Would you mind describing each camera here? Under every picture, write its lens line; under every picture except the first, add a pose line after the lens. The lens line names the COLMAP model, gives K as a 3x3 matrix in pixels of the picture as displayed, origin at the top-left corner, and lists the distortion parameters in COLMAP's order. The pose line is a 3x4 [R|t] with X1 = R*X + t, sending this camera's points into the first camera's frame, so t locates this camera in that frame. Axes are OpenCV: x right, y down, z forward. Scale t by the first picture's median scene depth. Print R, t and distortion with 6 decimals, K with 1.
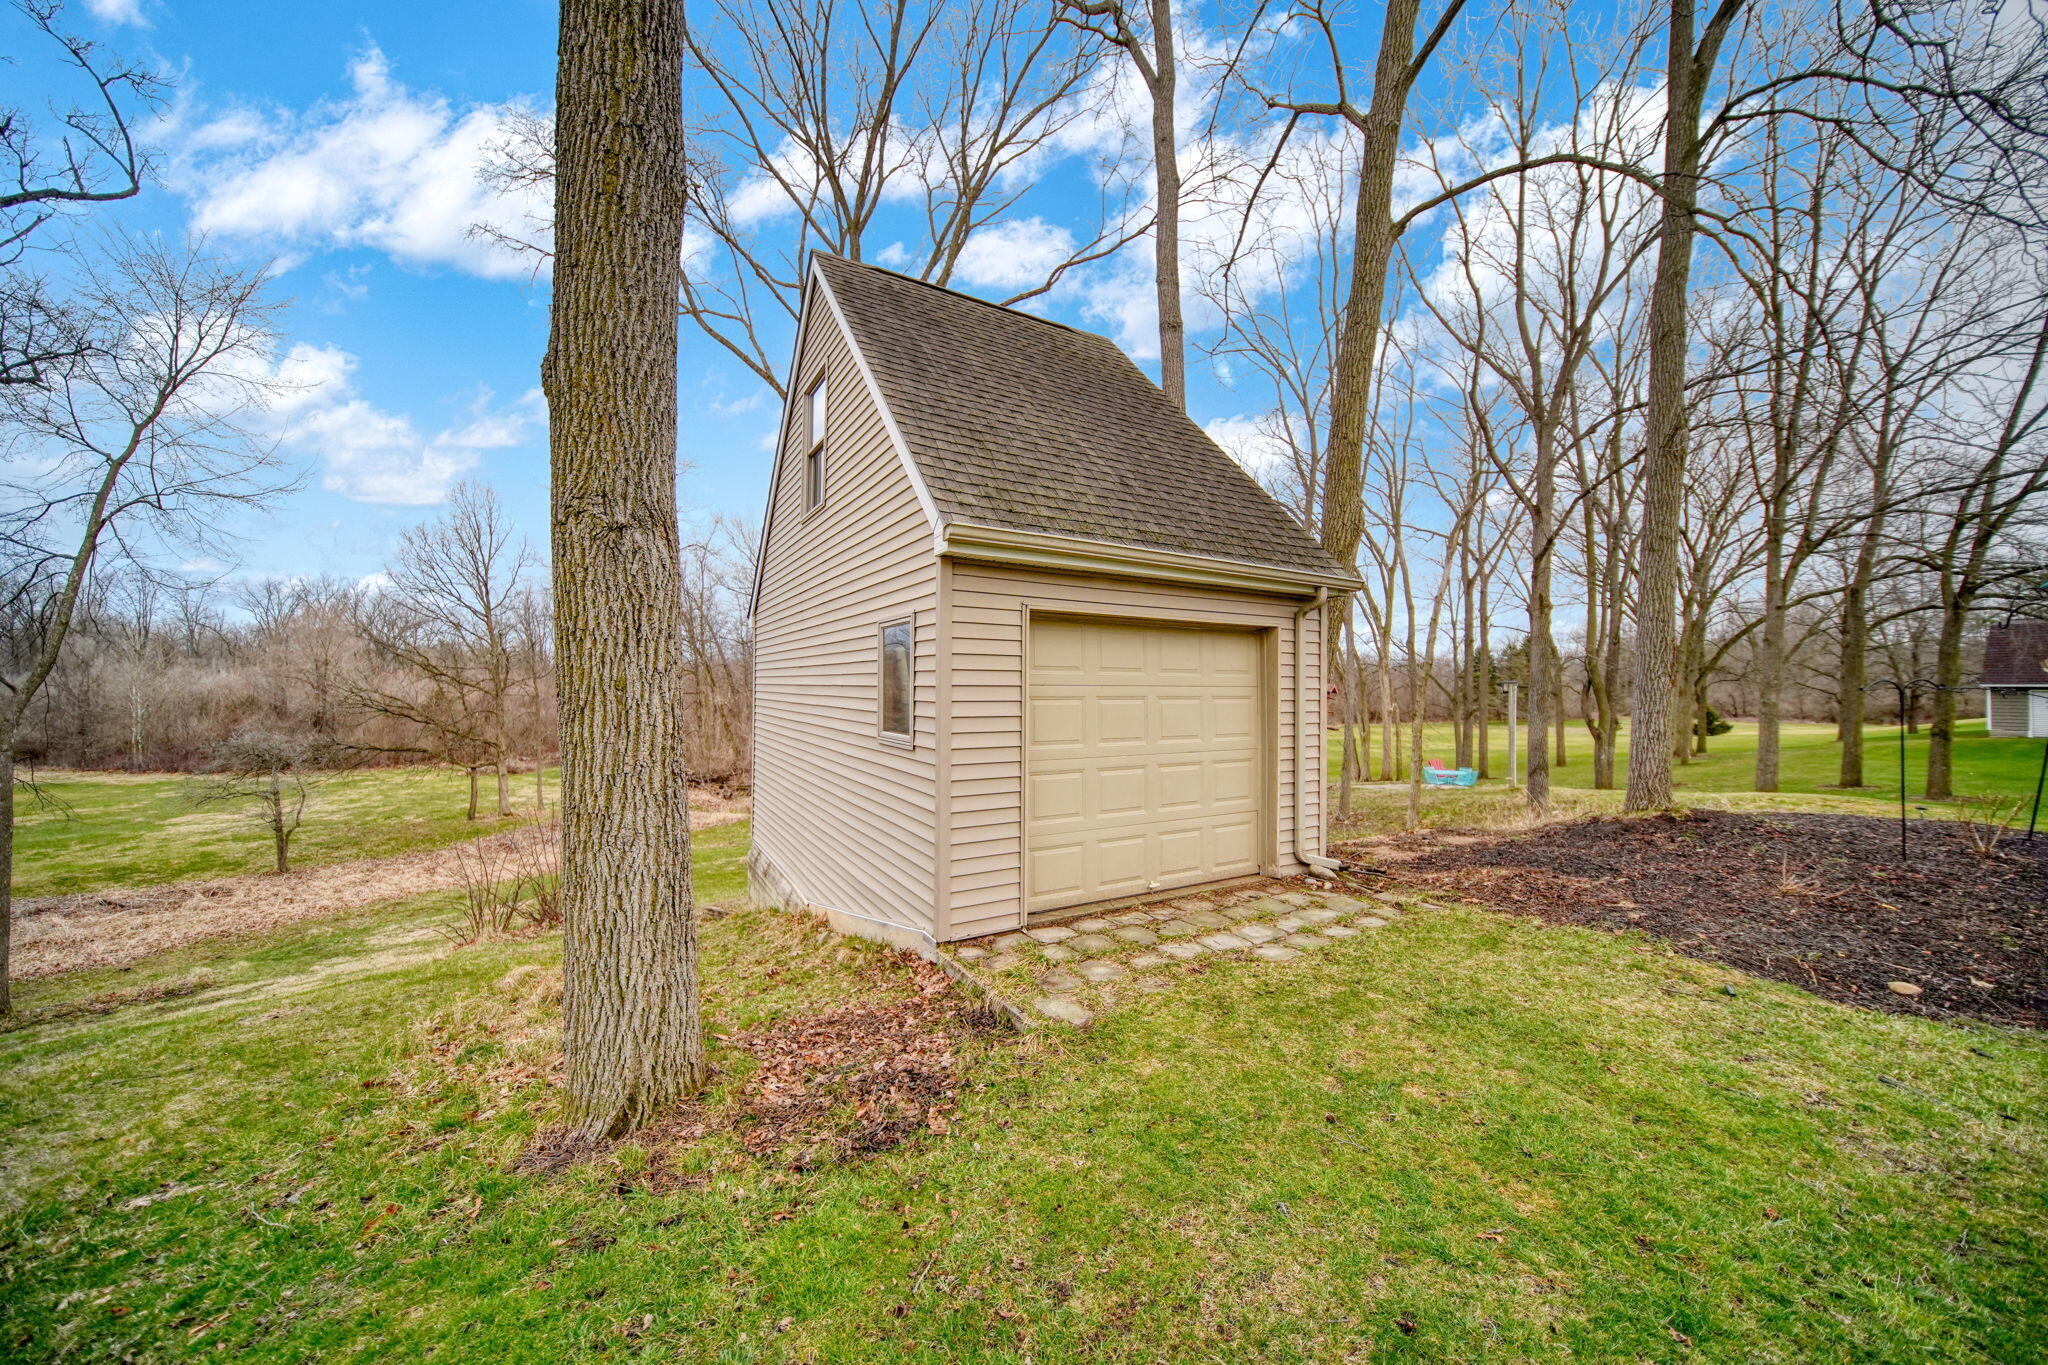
lens RADIAL K [[721.3, 0, 1021.4], [0, 721.3, 679.6], [0, 0, 1]] dist [-0.002990, -0.000248]
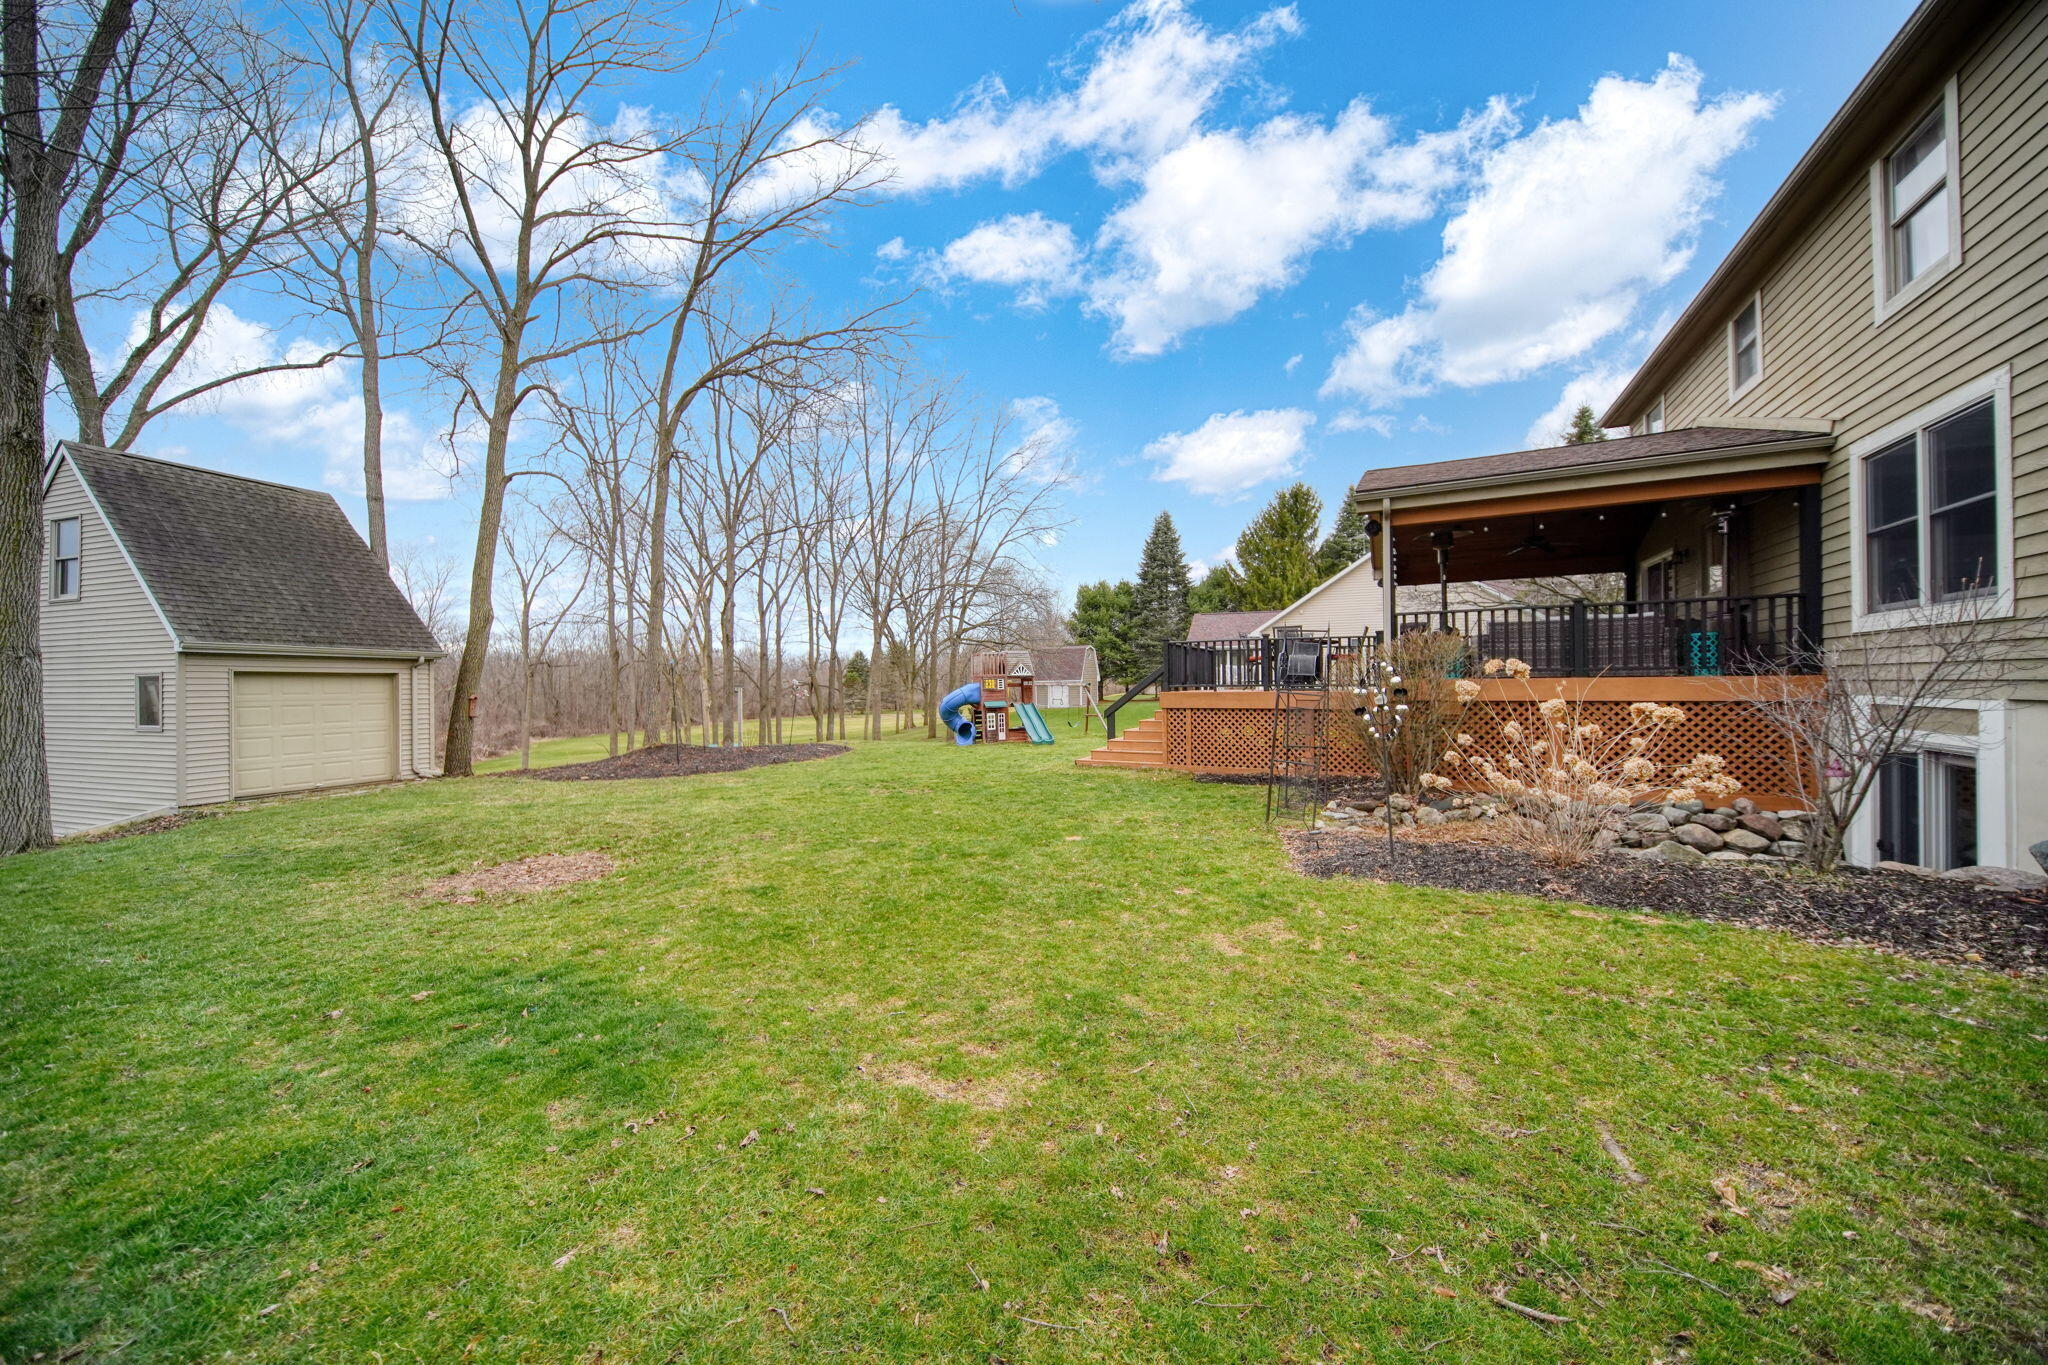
lens RADIAL K [[721.3, 0, 1021.4], [0, 721.3, 679.6], [0, 0, 1]] dist [-0.002990, -0.000248]
pose [[0.738762, -0.009941, 0.673893, 0.309092], [0.008202, 0.999950, 0.005760, -0.054771], [-0.673916, 0.001272, 0.738807, -2.351175]]
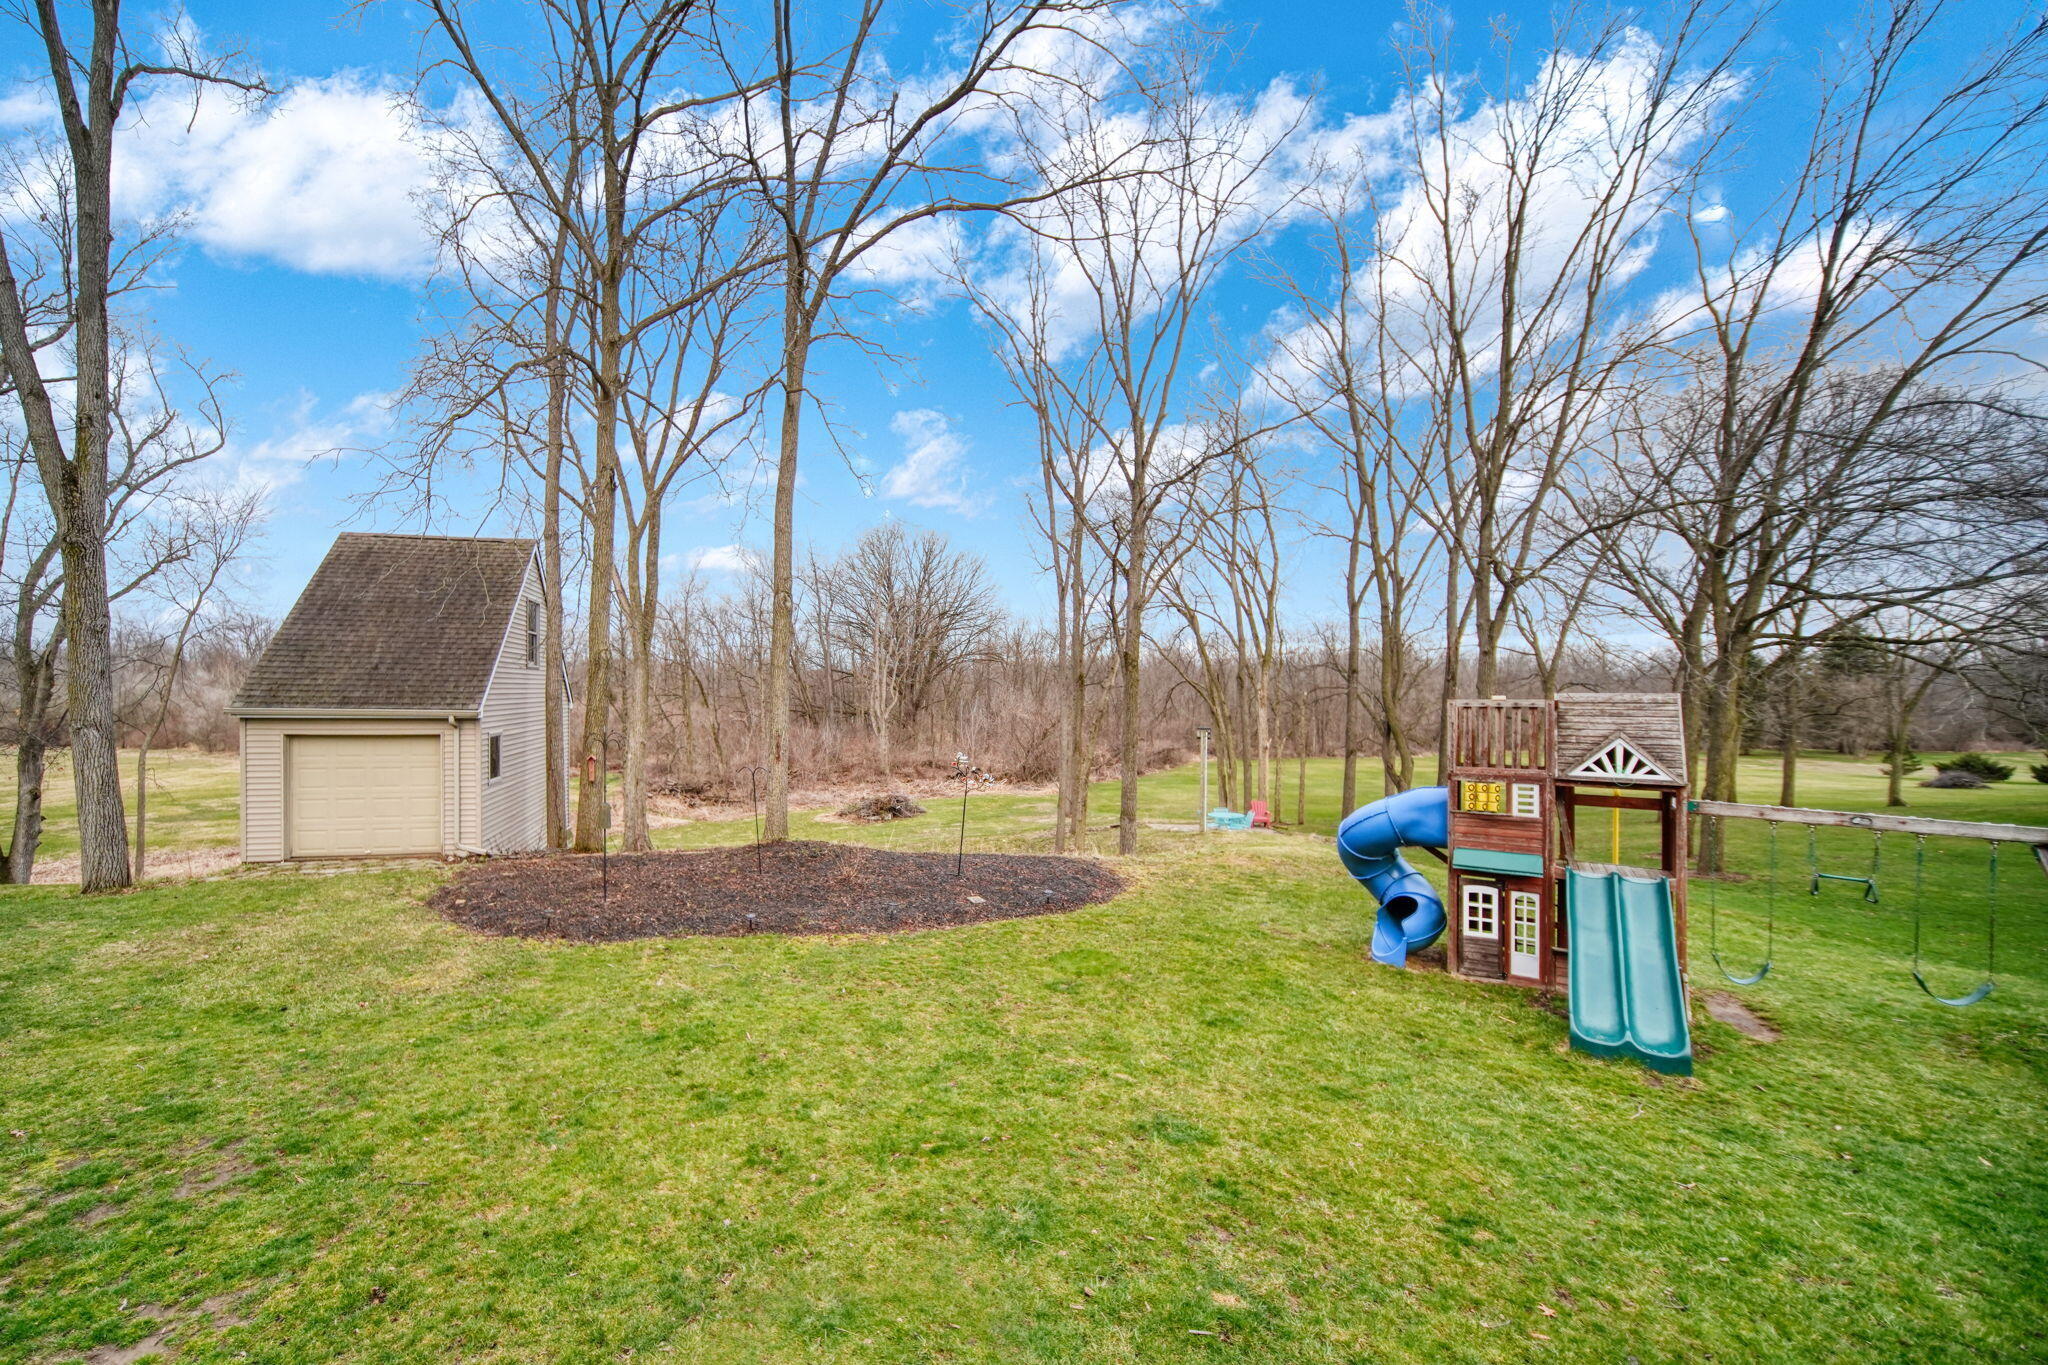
lens RADIAL K [[803.1, 0, 913.6], [0, 803.1, 693.8], [0, 0, 1]] dist [0.000443, -0.000131]
pose [[0.943006, 0.002381, -0.332766, 2.694280], [0.002684, 0.999887, 0.014761, -0.247243], [0.332764, -0.014813, 0.942894, -0.803228]]
